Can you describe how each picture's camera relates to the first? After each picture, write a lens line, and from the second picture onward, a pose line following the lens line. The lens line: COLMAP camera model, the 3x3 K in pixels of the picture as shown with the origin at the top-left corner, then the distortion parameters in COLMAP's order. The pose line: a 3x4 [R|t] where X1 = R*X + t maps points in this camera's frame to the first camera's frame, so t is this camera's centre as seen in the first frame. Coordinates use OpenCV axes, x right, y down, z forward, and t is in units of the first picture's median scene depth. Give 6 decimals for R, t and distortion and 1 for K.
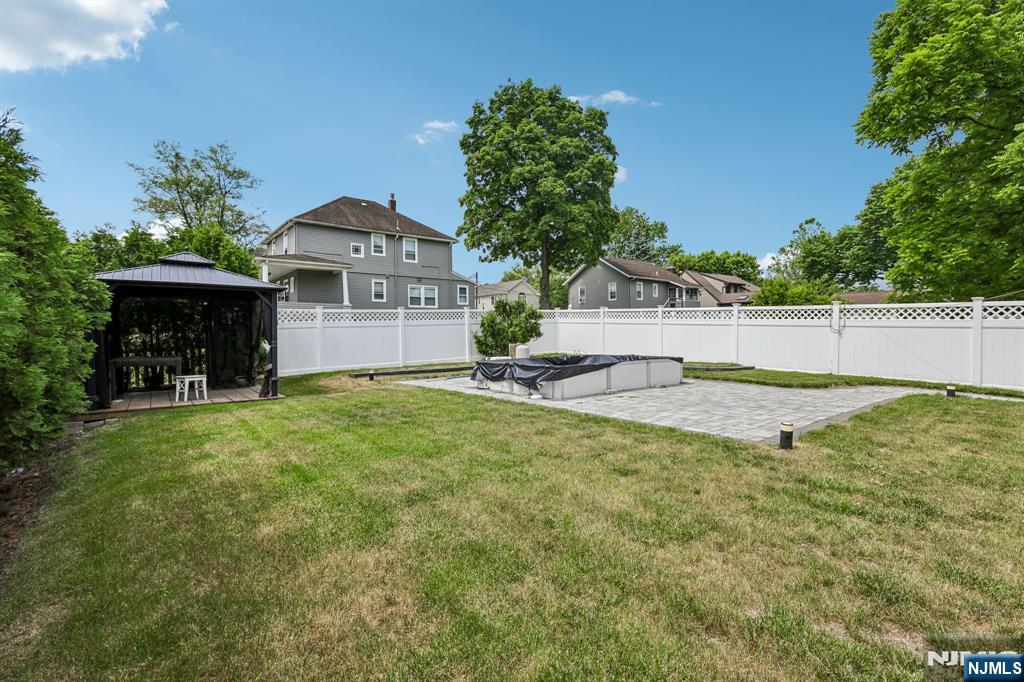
lens RADIAL K [[479.0, 0, 514.6], [0, 479.0, 336.0], [0, 0, 1]] dist [0.004796, 0.000215]
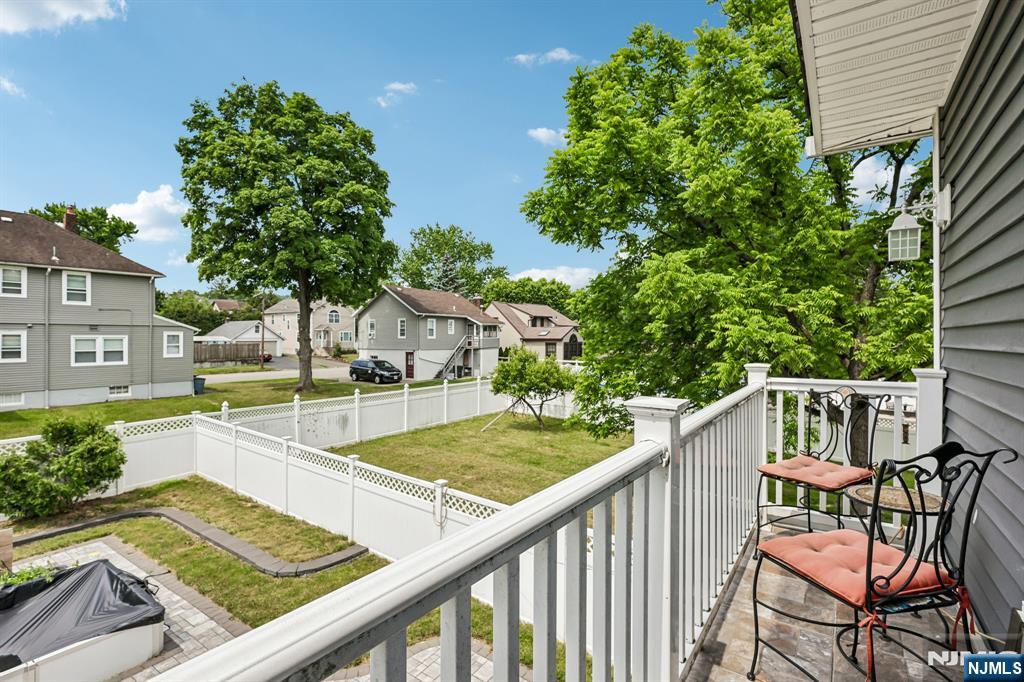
lens RADIAL K [[479.0, 0, 517.4], [0, 479.0, 336.6], [0, 0, 1]] dist [0.004796, 0.000215]
pose [[0.962248, 0.011345, 0.271937, 0.223257], [-0.012617, 0.999916, 0.002931, -0.109392], [-0.271881, -0.006251, 0.962310, 0.095463]]
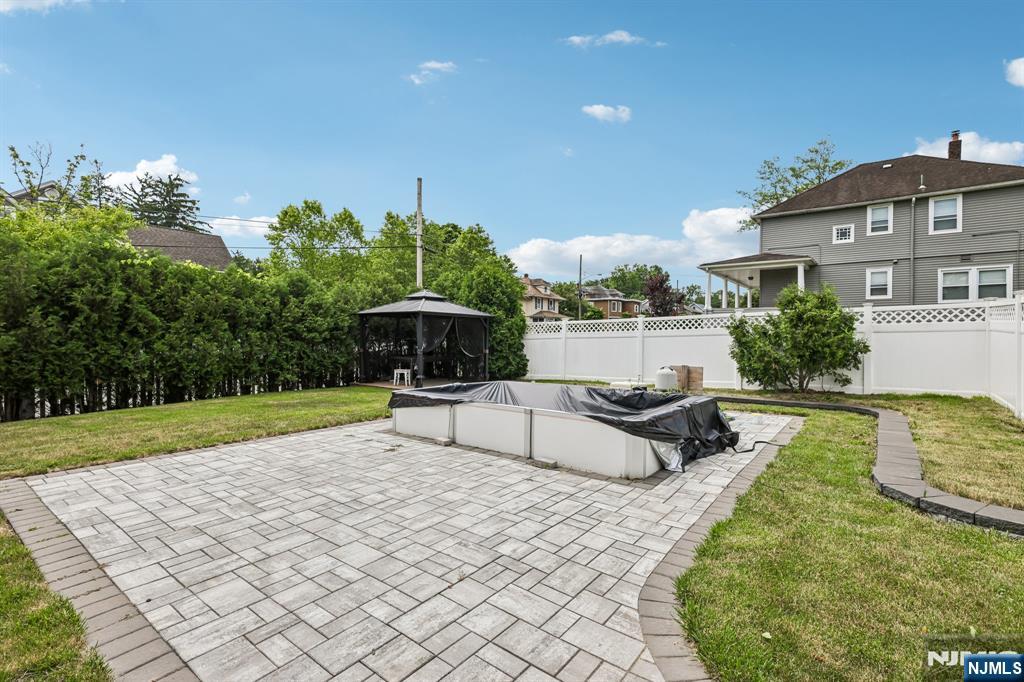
lens RADIAL K [[479.0, 0, 505.9], [0, 479.0, 330.0], [0, 0, 1]] dist [0.004796, 0.000215]
pose [[0.224163, -0.002591, -0.974548, 0.264526], [-0.012921, 0.999901, -0.005630, -0.012518], [0.974466, 0.013855, 0.224107, 0.268567]]
